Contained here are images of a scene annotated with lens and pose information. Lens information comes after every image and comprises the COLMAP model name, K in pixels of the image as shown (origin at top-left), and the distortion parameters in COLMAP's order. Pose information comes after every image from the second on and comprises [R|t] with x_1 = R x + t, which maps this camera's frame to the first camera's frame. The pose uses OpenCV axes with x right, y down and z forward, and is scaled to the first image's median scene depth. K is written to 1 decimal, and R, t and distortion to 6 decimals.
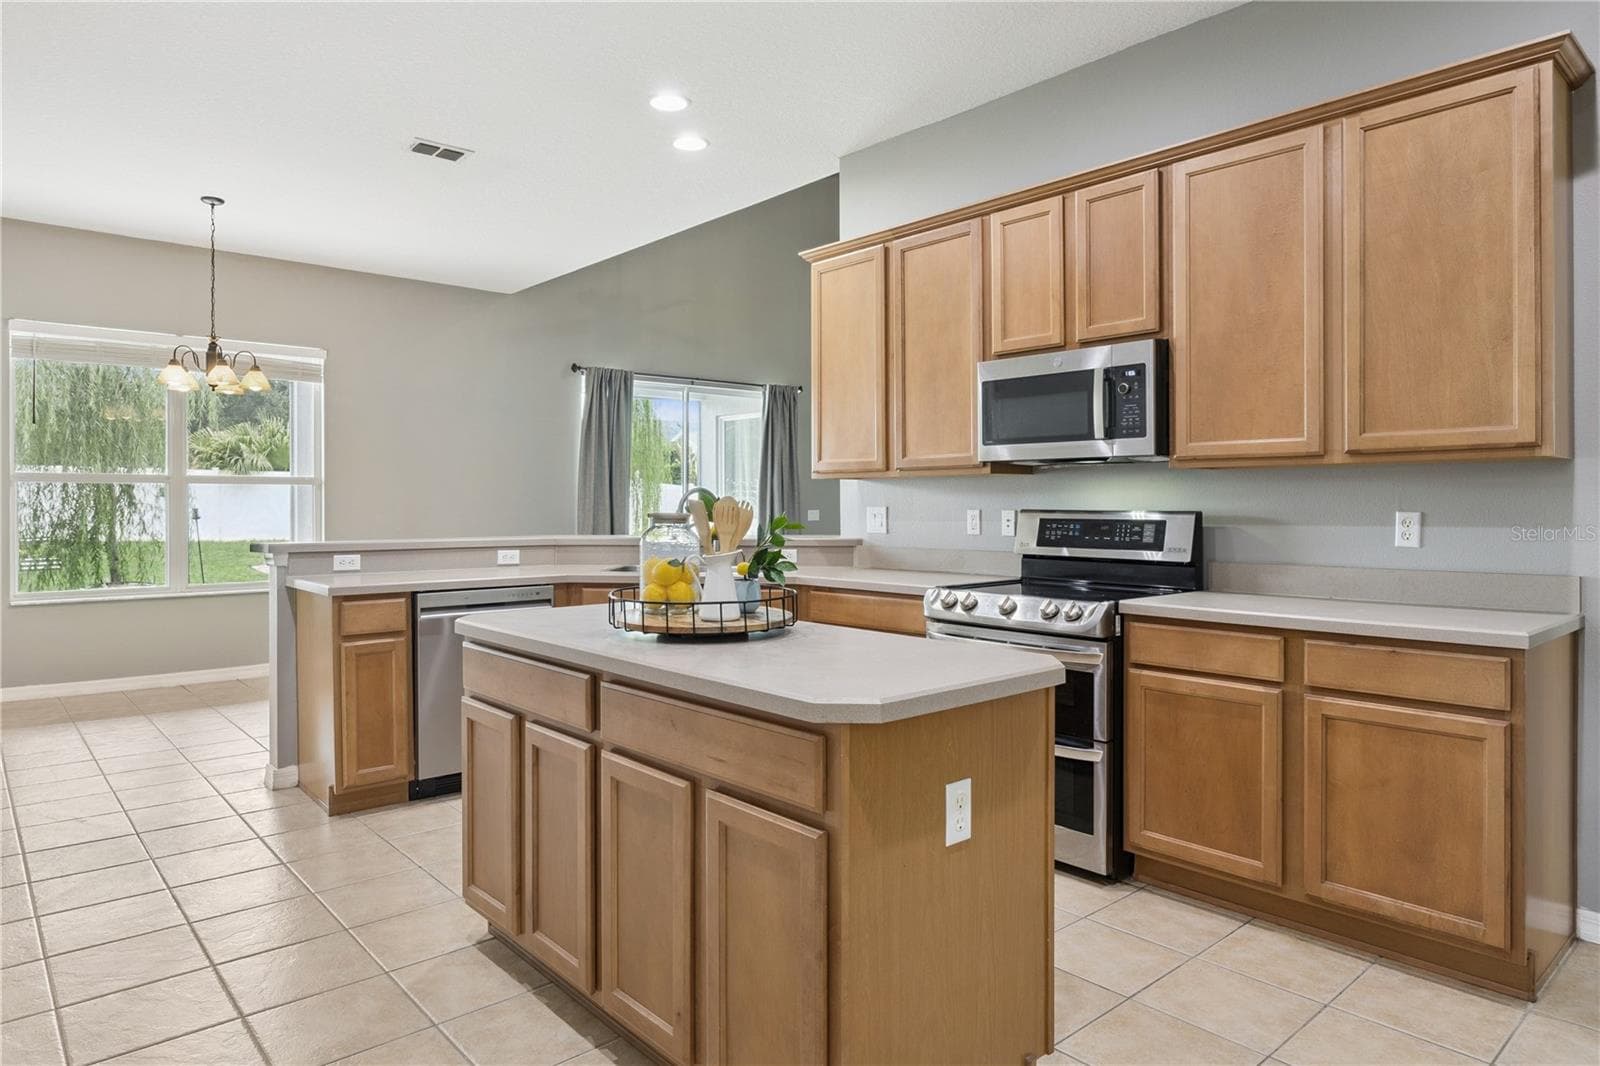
lens RADIAL K [[946.2, 0, 775.5], [0, 946.2, 501.8], [0, 0, 1]] dist [0.002577, 0.003580]
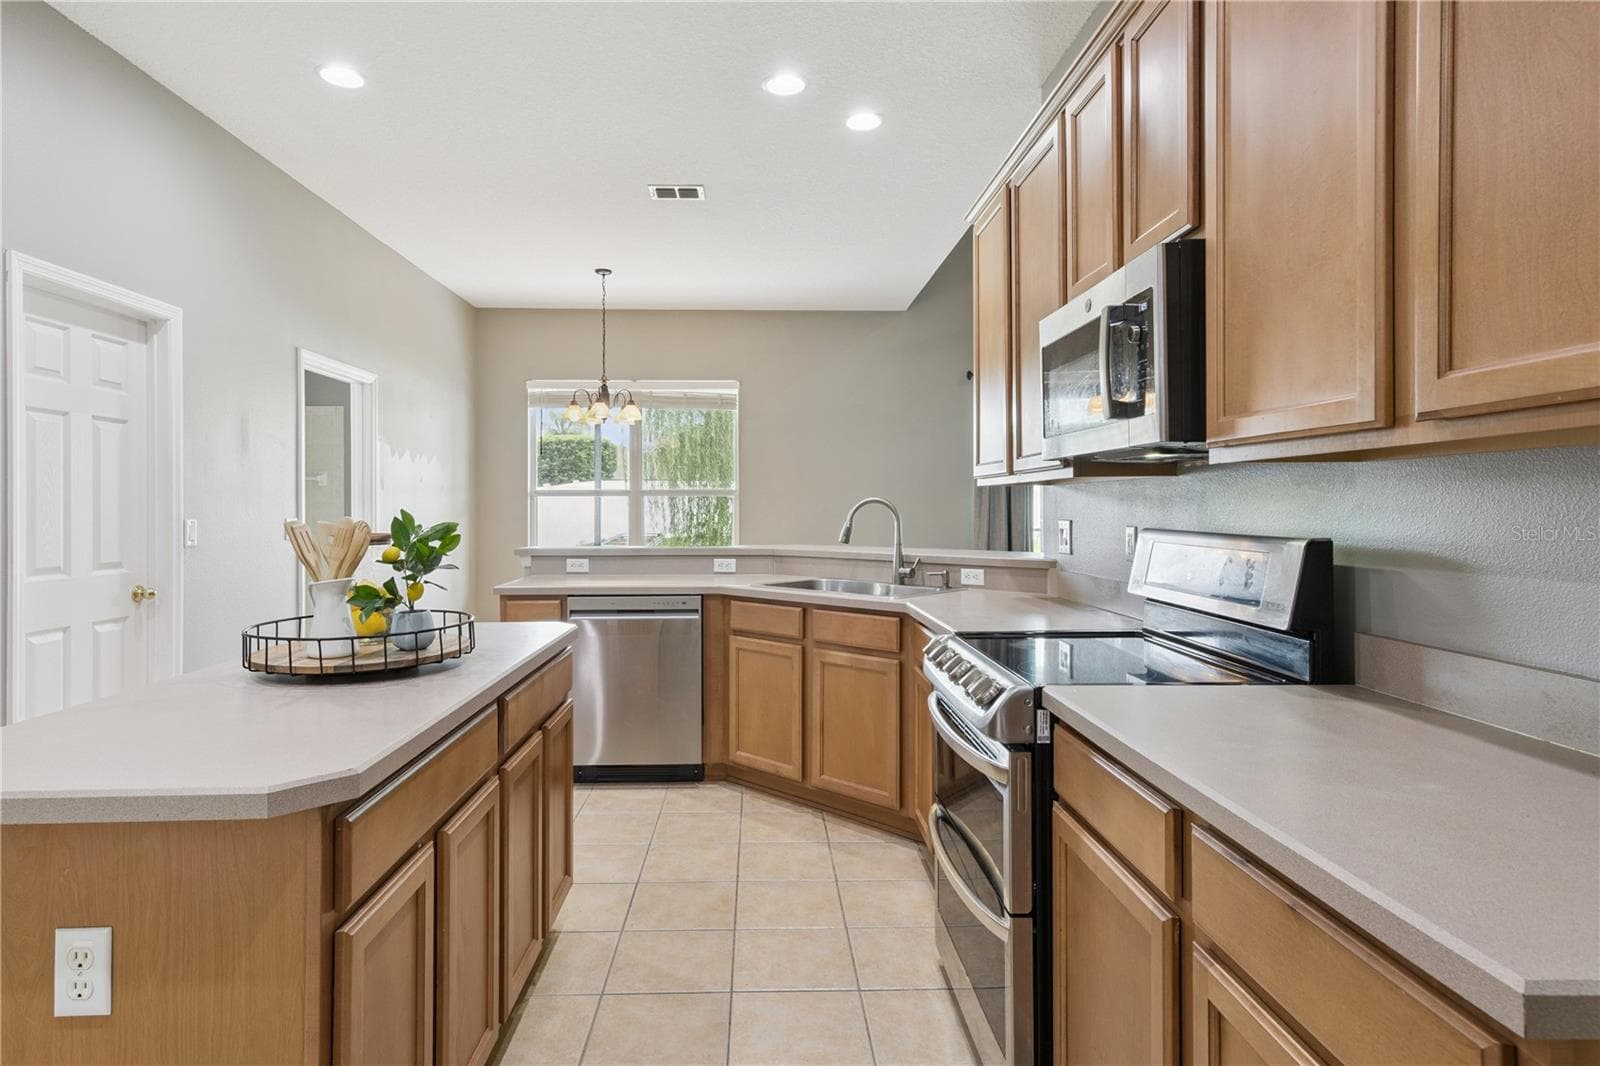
lens RADIAL K [[865.9, 0, 796.9], [0, 865.9, 503.9], [0, 0, 1]] dist [0.014321, -0.000213]
pose [[0.782932, -0.003416, -0.622098, 0.479278], [0.002488, 0.999994, -0.002361, -0.009383], [0.622103, 0.000300, 0.782936, 0.383788]]
